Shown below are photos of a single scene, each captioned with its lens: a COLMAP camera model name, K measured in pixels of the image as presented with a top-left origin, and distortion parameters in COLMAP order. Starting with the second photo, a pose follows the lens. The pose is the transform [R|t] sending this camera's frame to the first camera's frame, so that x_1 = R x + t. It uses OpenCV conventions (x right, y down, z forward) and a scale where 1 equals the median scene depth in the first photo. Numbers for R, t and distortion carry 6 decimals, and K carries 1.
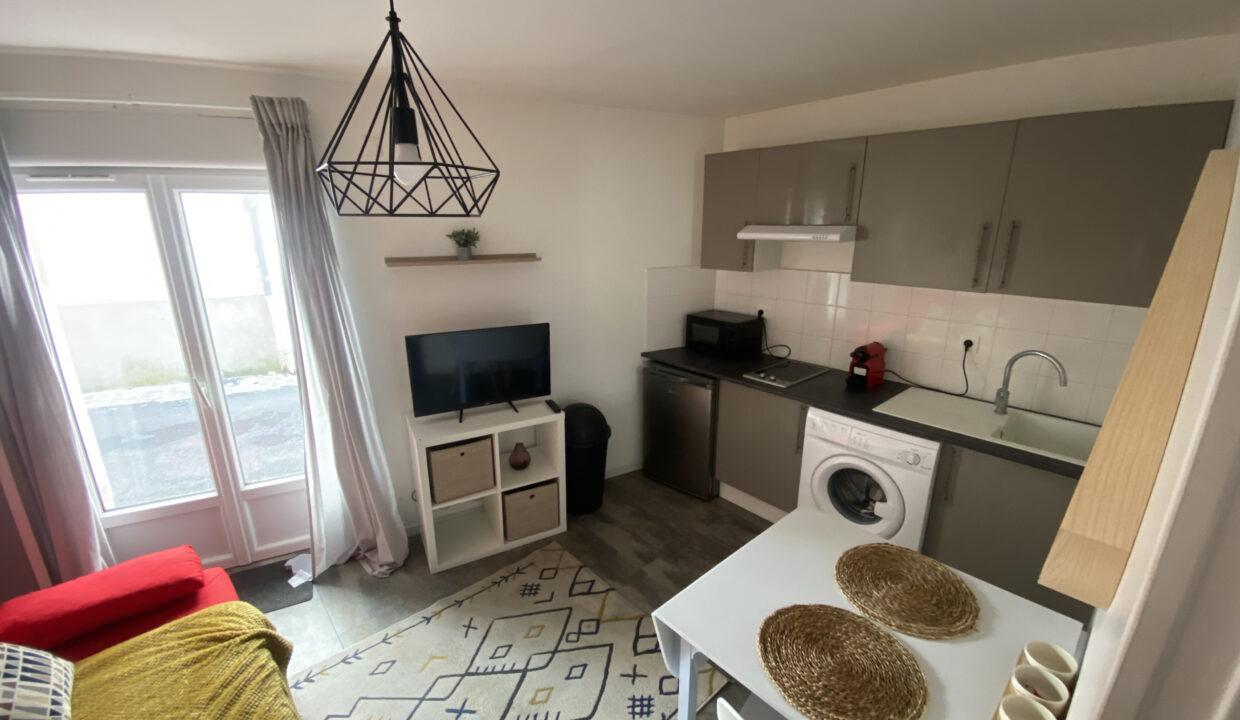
lens RADIAL K [[499.0, 0, 619.5], [0, 499.0, 366.1], [0, 0, 1]] dist [0.038836, -0.033603]
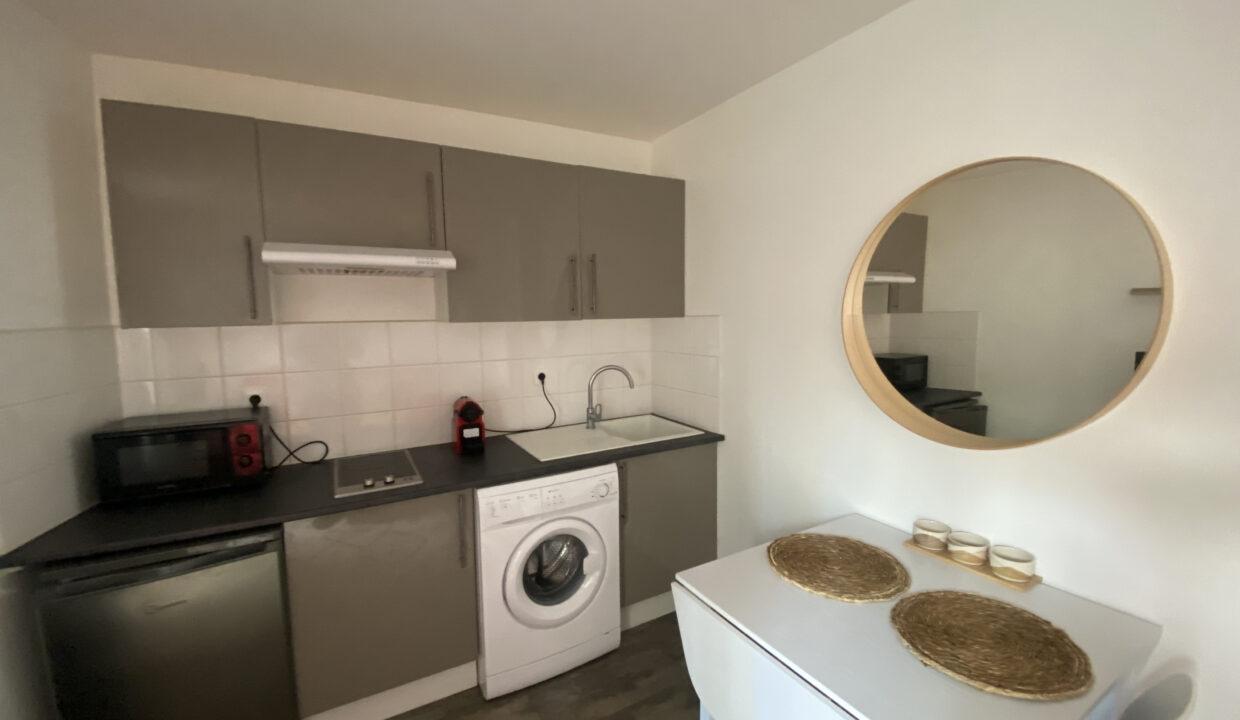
lens RADIAL K [[499.0, 0, 619.5], [0, 499.0, 366.1], [0, 0, 1]] dist [0.038836, -0.033603]
pose [[0.207604, -0.104392, 0.972627, -0.247039], [0.291895, 0.955602, 0.040261, -0.055675], [-0.933647, 0.275547, 0.228859, 0.572108]]
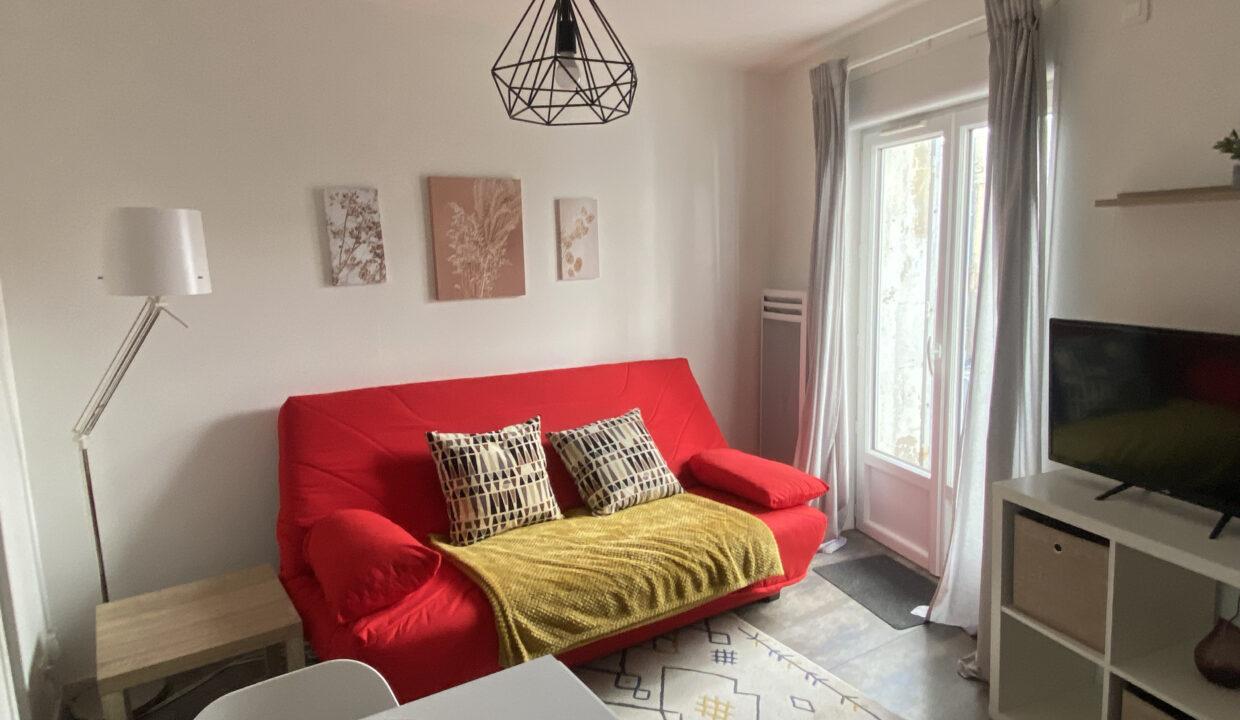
lens RADIAL K [[746.6, 0, 615.4], [0, 746.6, 363.7], [0, 0, 1]] dist [0.075402, 0.000058]
pose [[-0.178155, 0.158674, -0.971125, 0.517692], [-0.248406, 0.947696, 0.200417, -0.055672], [0.952132, 0.276938, -0.129421, 0.571547]]
